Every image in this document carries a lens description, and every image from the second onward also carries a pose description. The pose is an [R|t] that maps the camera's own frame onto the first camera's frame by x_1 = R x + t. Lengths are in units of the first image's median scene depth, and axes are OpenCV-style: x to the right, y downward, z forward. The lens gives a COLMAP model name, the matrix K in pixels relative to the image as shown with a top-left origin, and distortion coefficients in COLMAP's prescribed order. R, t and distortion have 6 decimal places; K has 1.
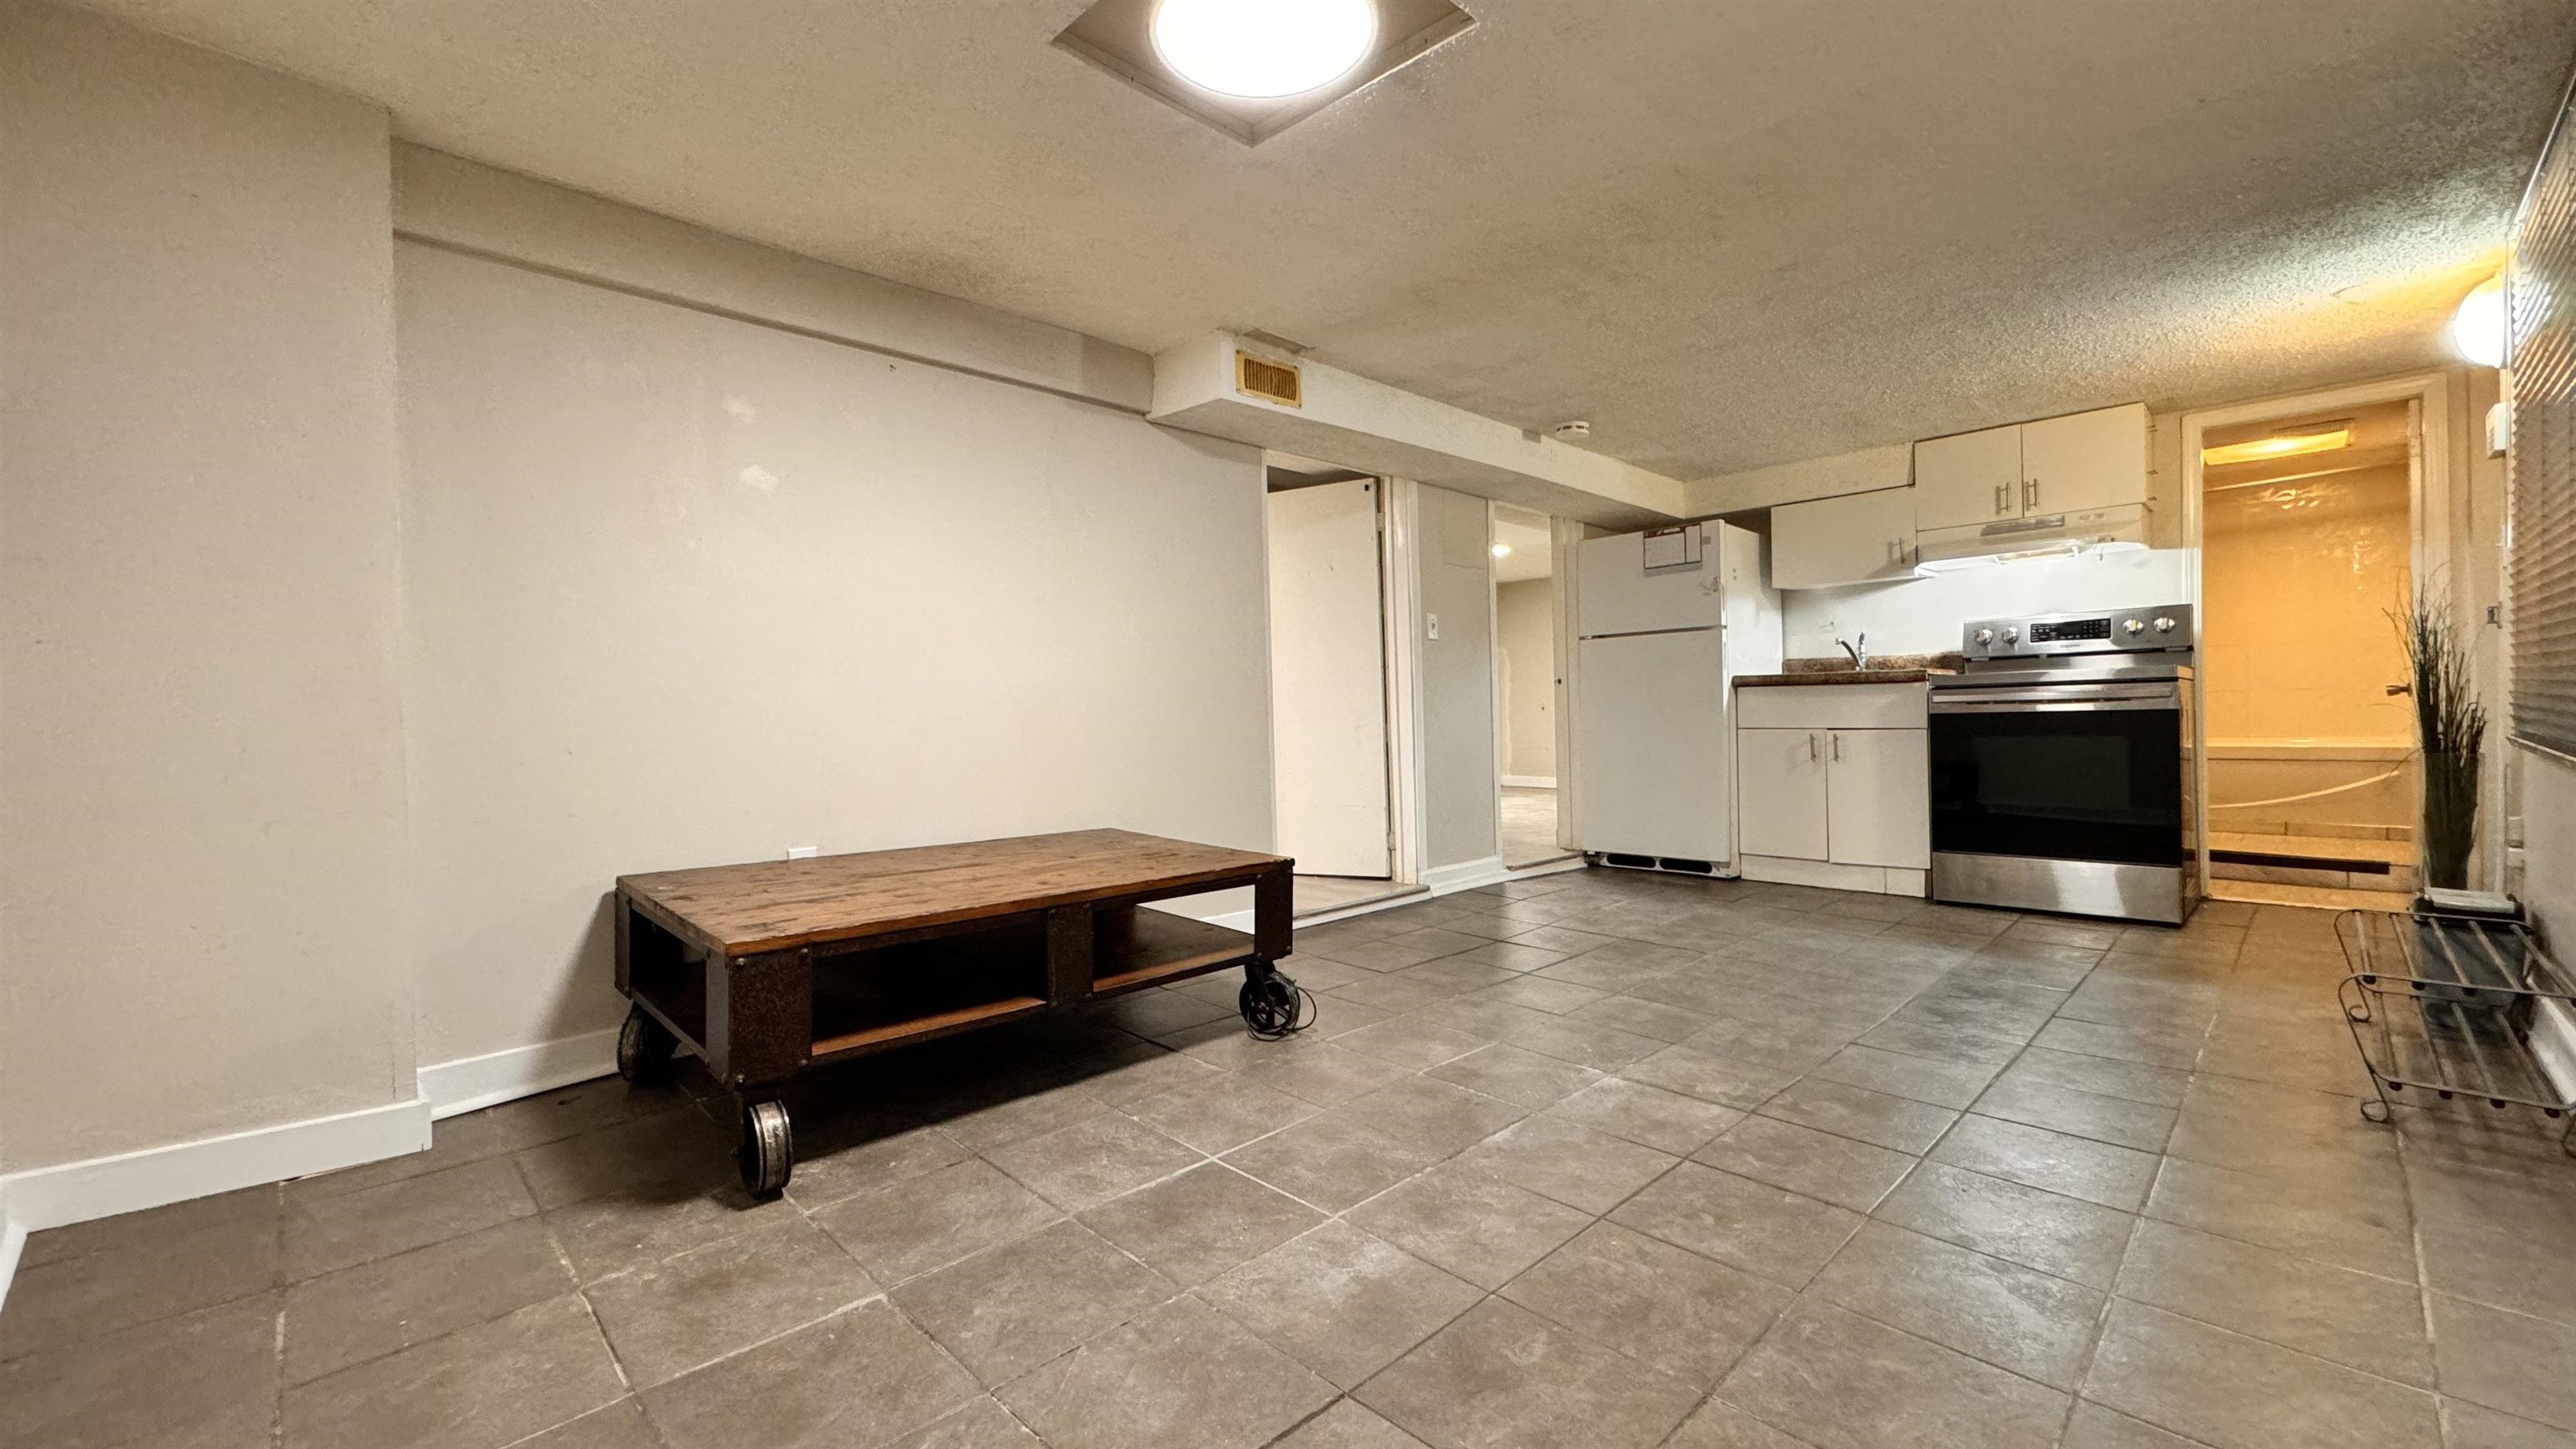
lens RADIAL K [[1026.1, 0, 1289.5], [0, 1026.1, 724.8], [0, 0, 1]] dist [-0.003142, 0.000316]
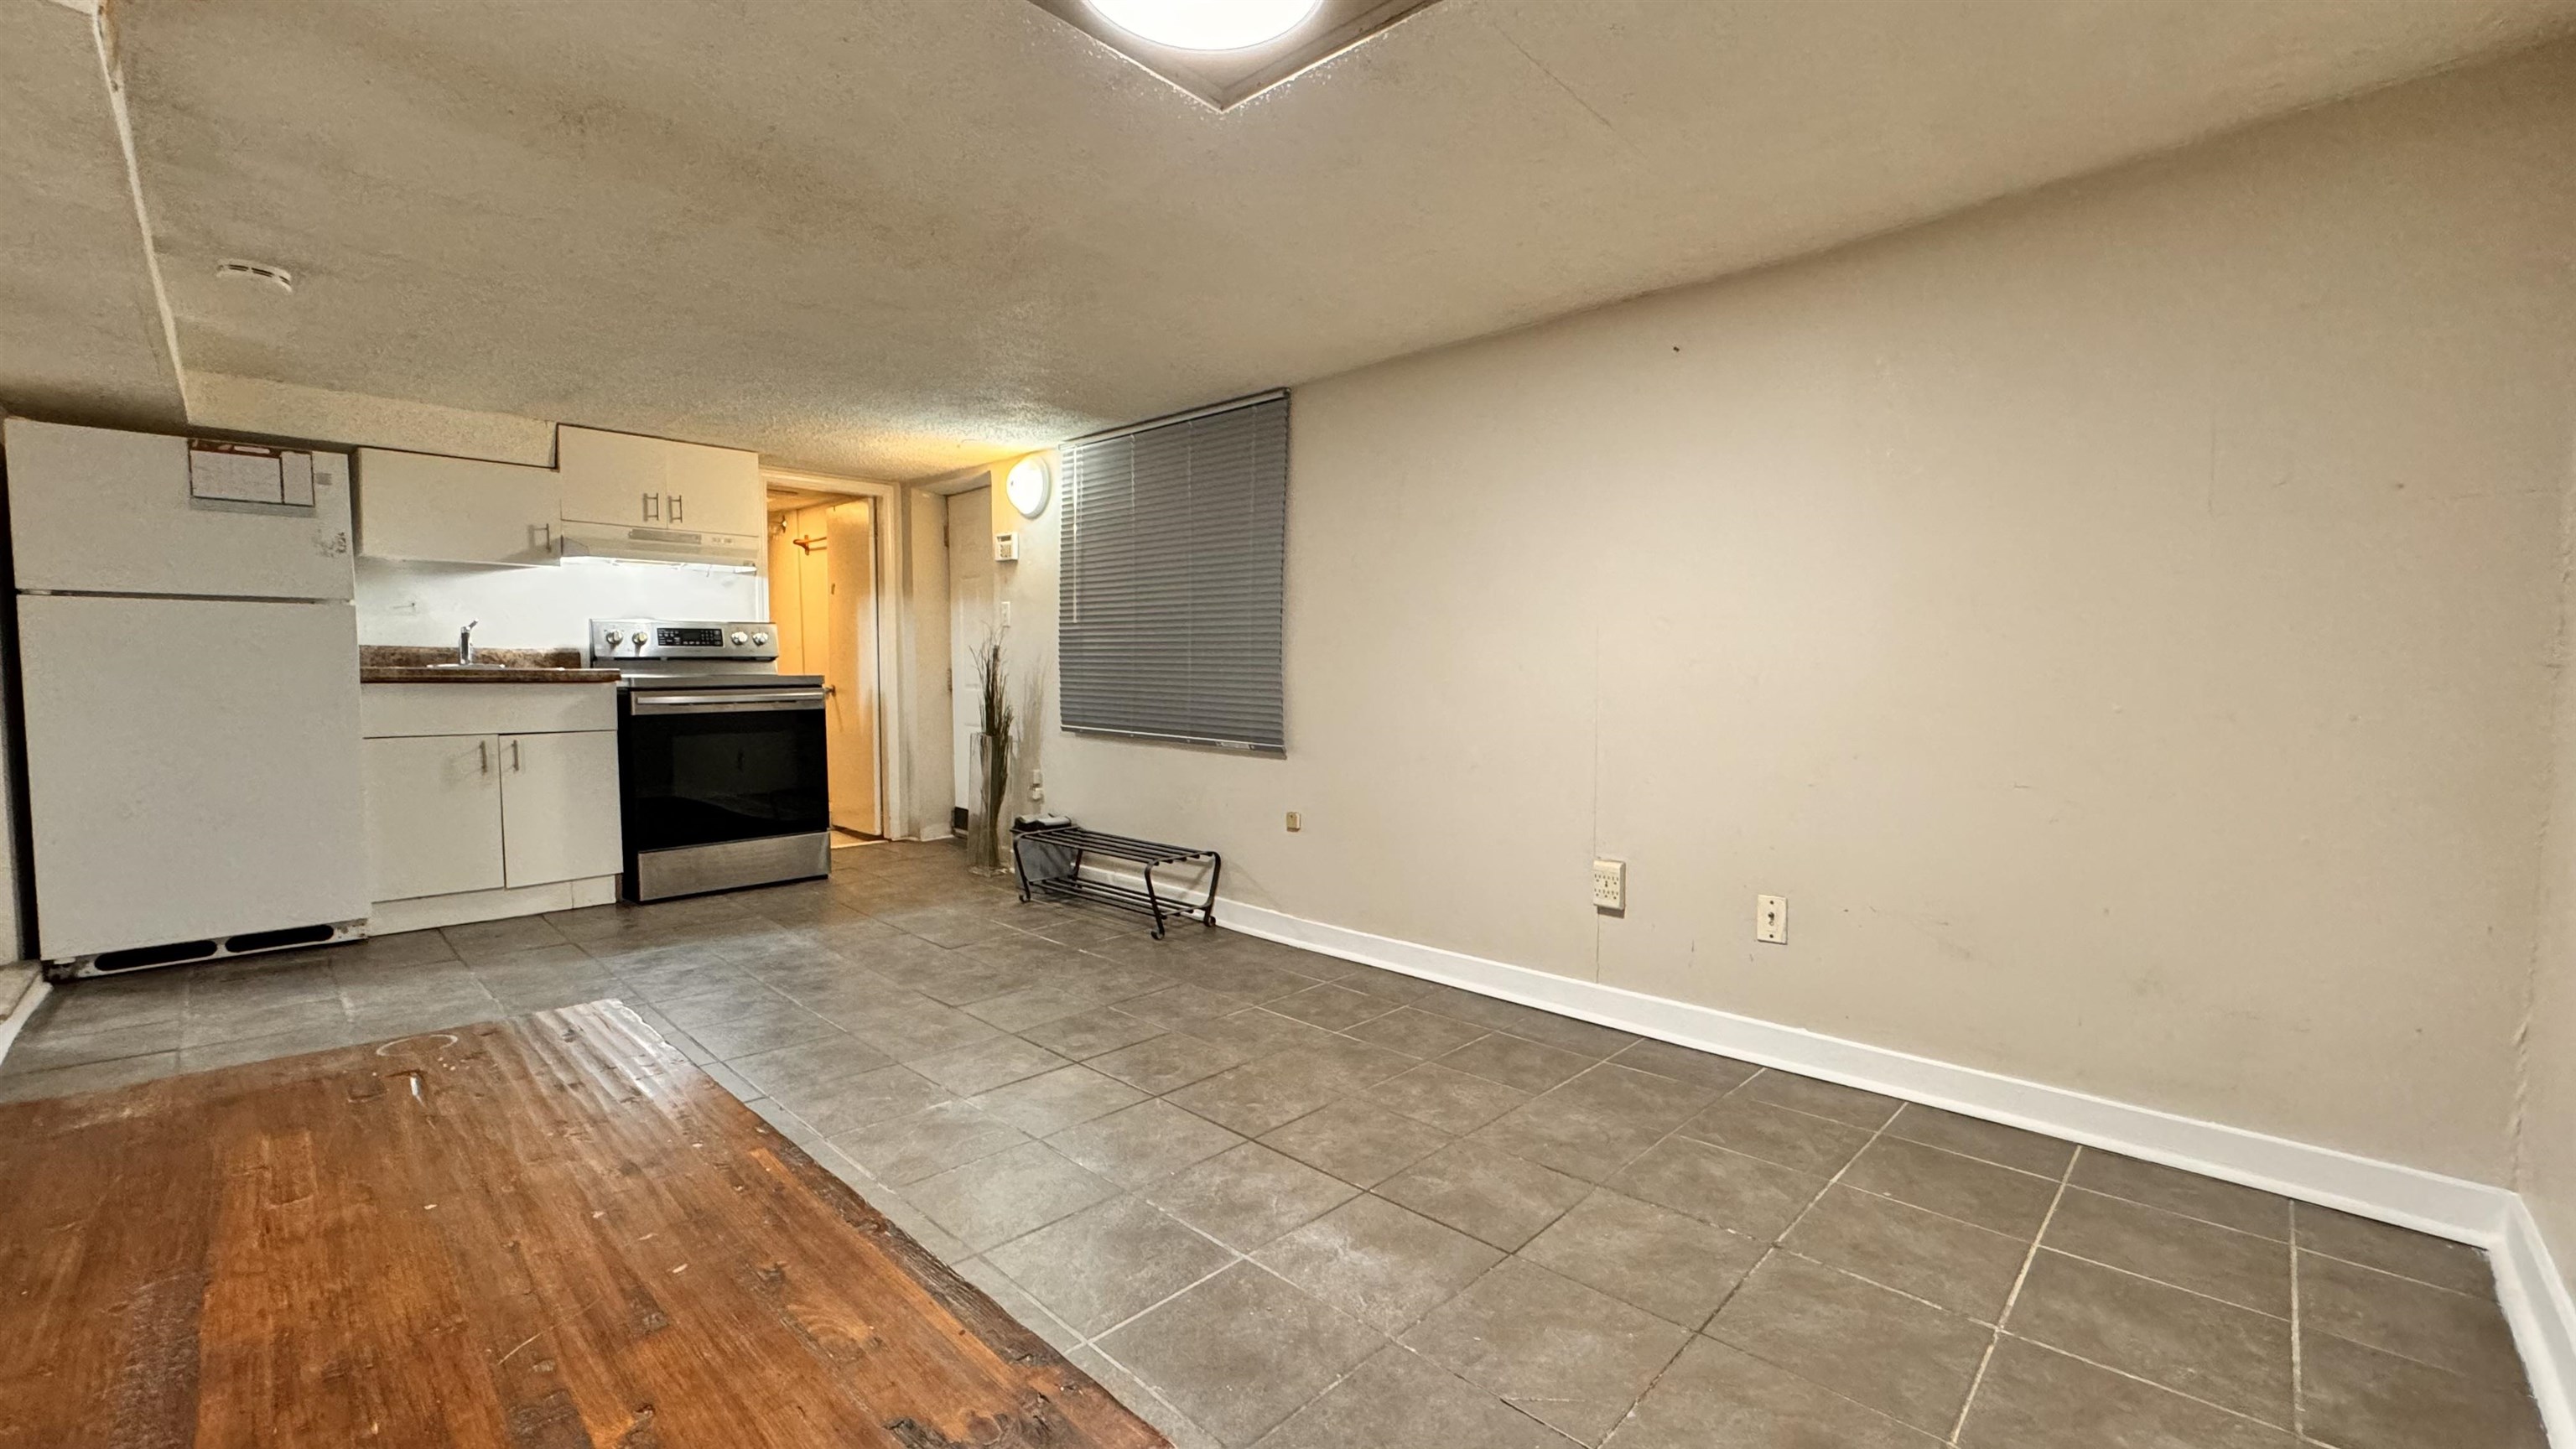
lens RADIAL K [[1026.1, 0, 1287.1], [0, 1026.1, 718.6], [0, 0, 1]] dist [-0.003142, 0.000316]
pose [[-0.025762, -0.027652, 0.999286, -0.588916], [0.010078, 0.999559, 0.027920, -0.044710], [-0.999617, 0.010790, -0.025472, 0.613177]]
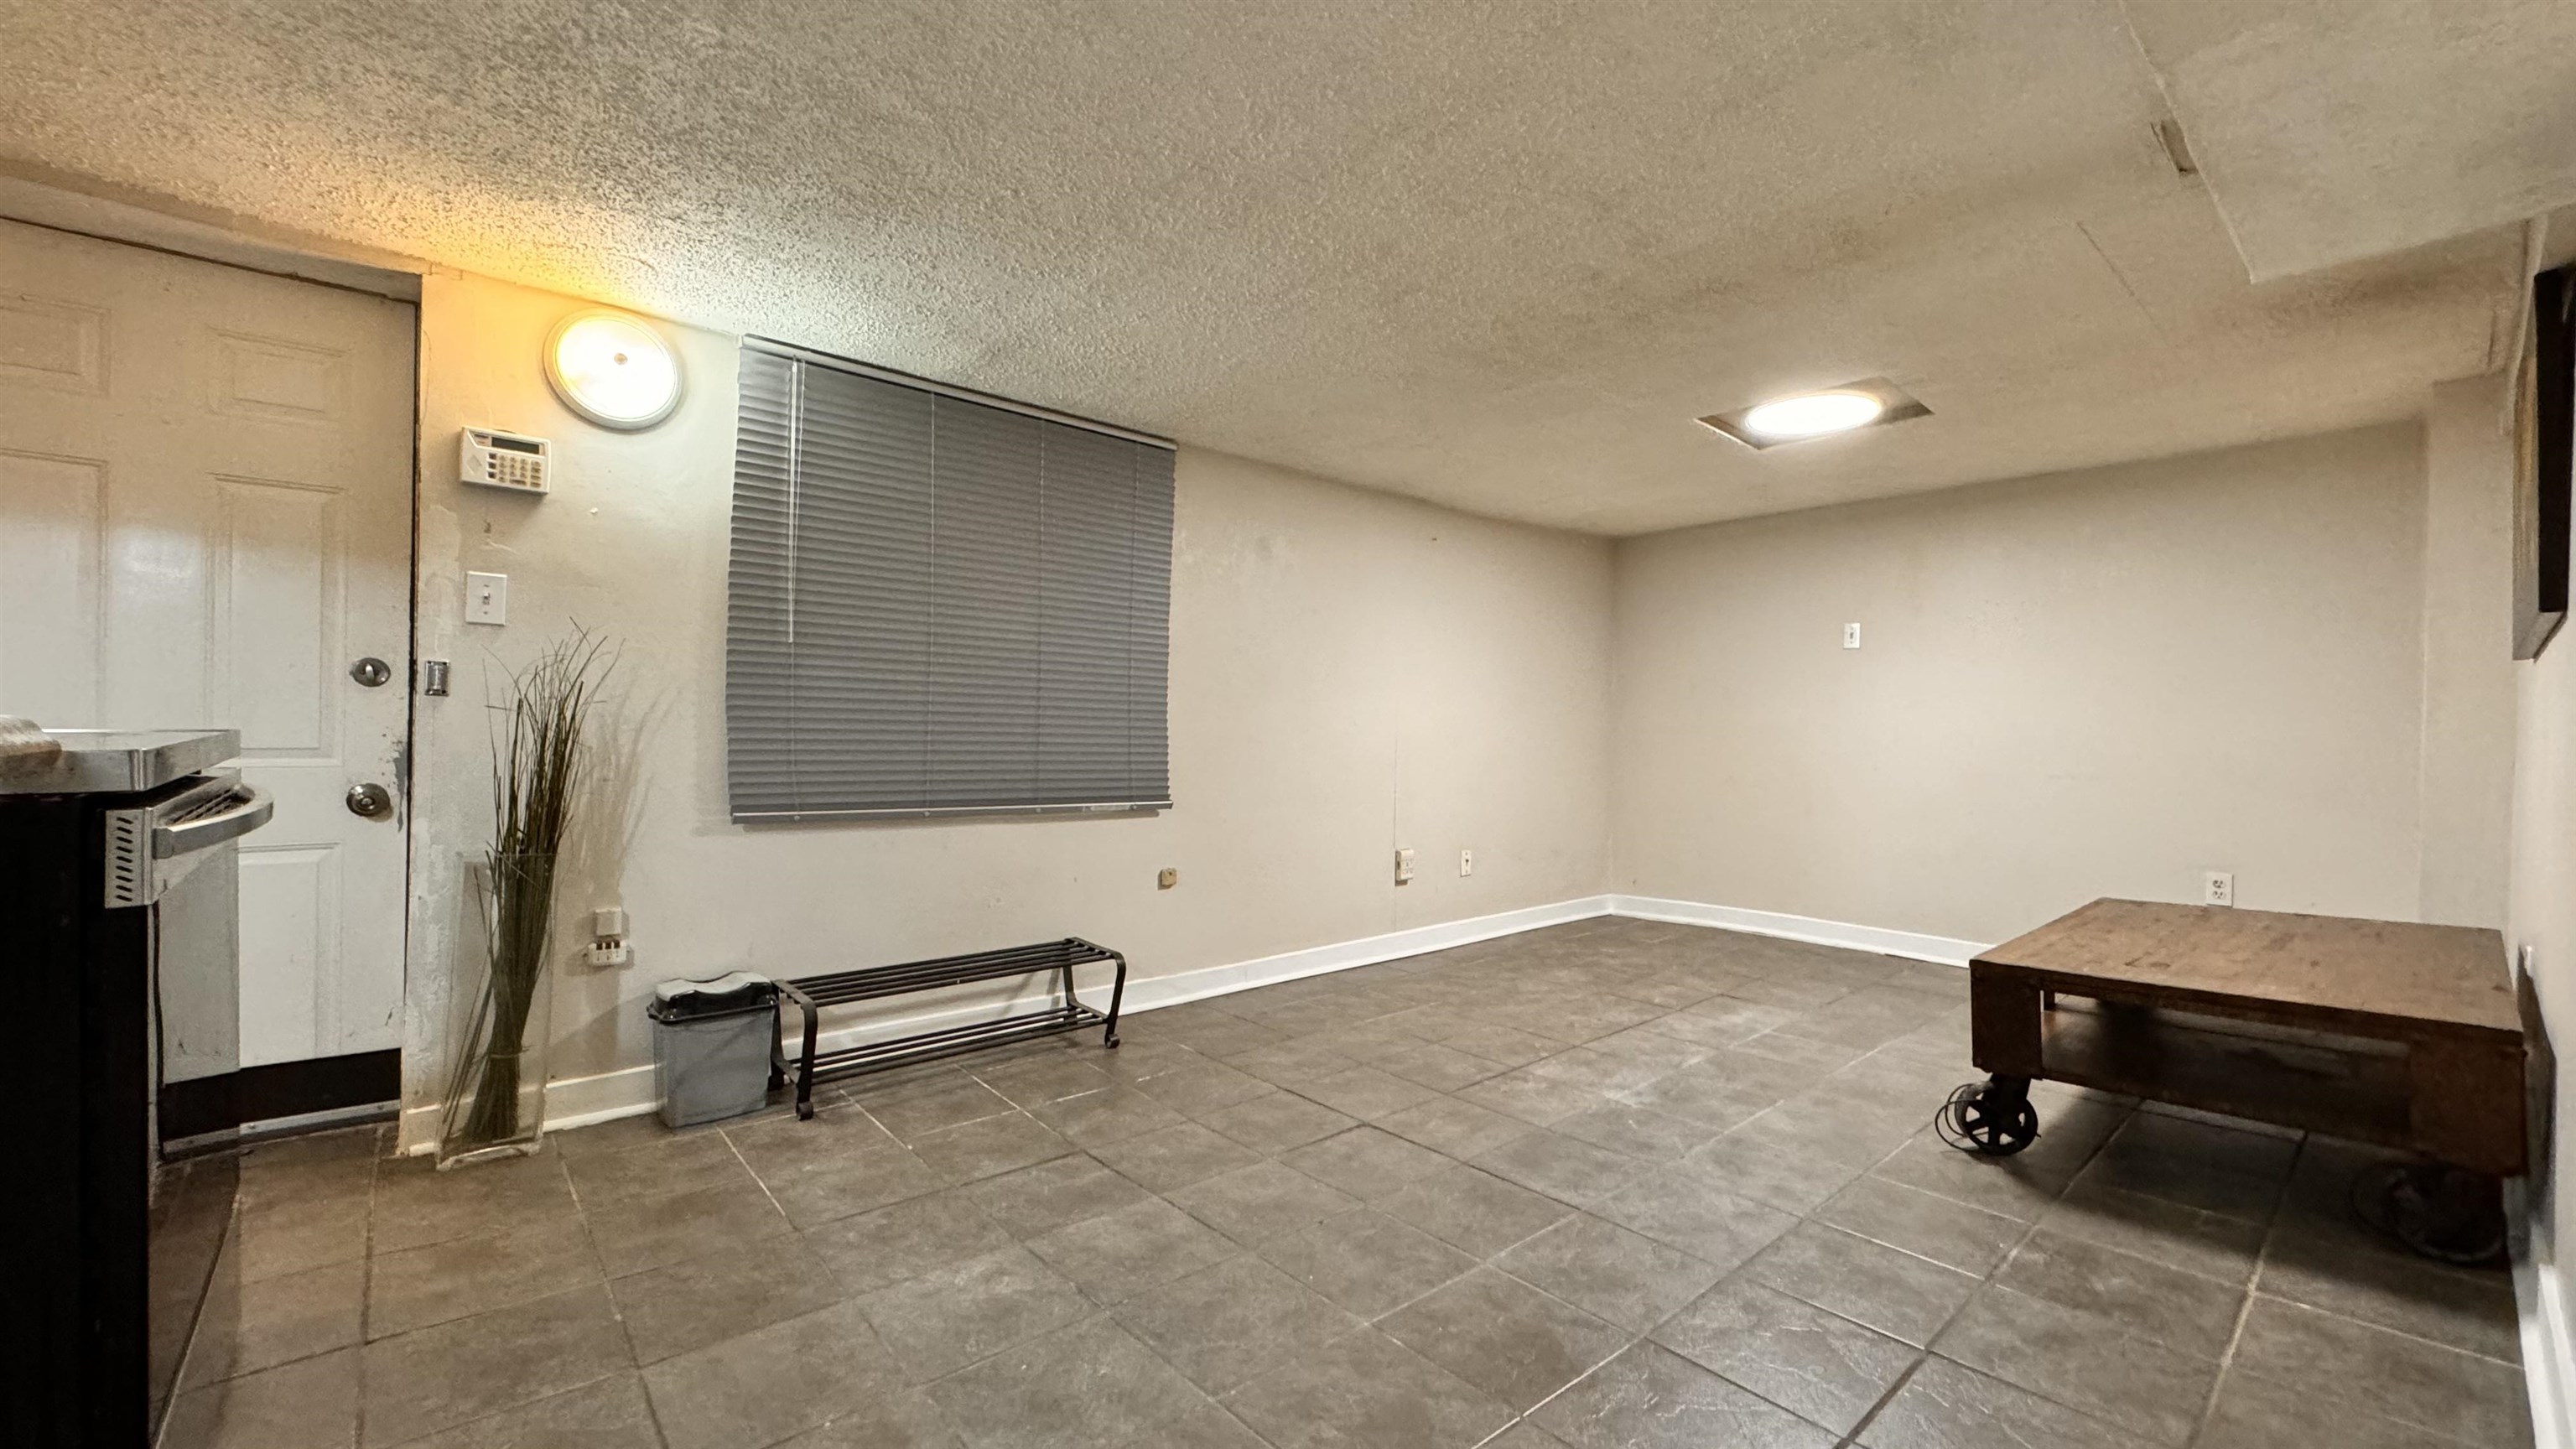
lens RADIAL K [[1026.1, 0, 1284.2], [0, 1026.1, 714.1], [0, 0, 1]] dist [-0.003142, 0.000316]
pose [[-0.998074, 0.004474, 0.061878, 0.532631], [0.004542, 0.999989, 0.000946, -0.084743], [-0.061874, 0.001225, -0.998083, 1.897255]]
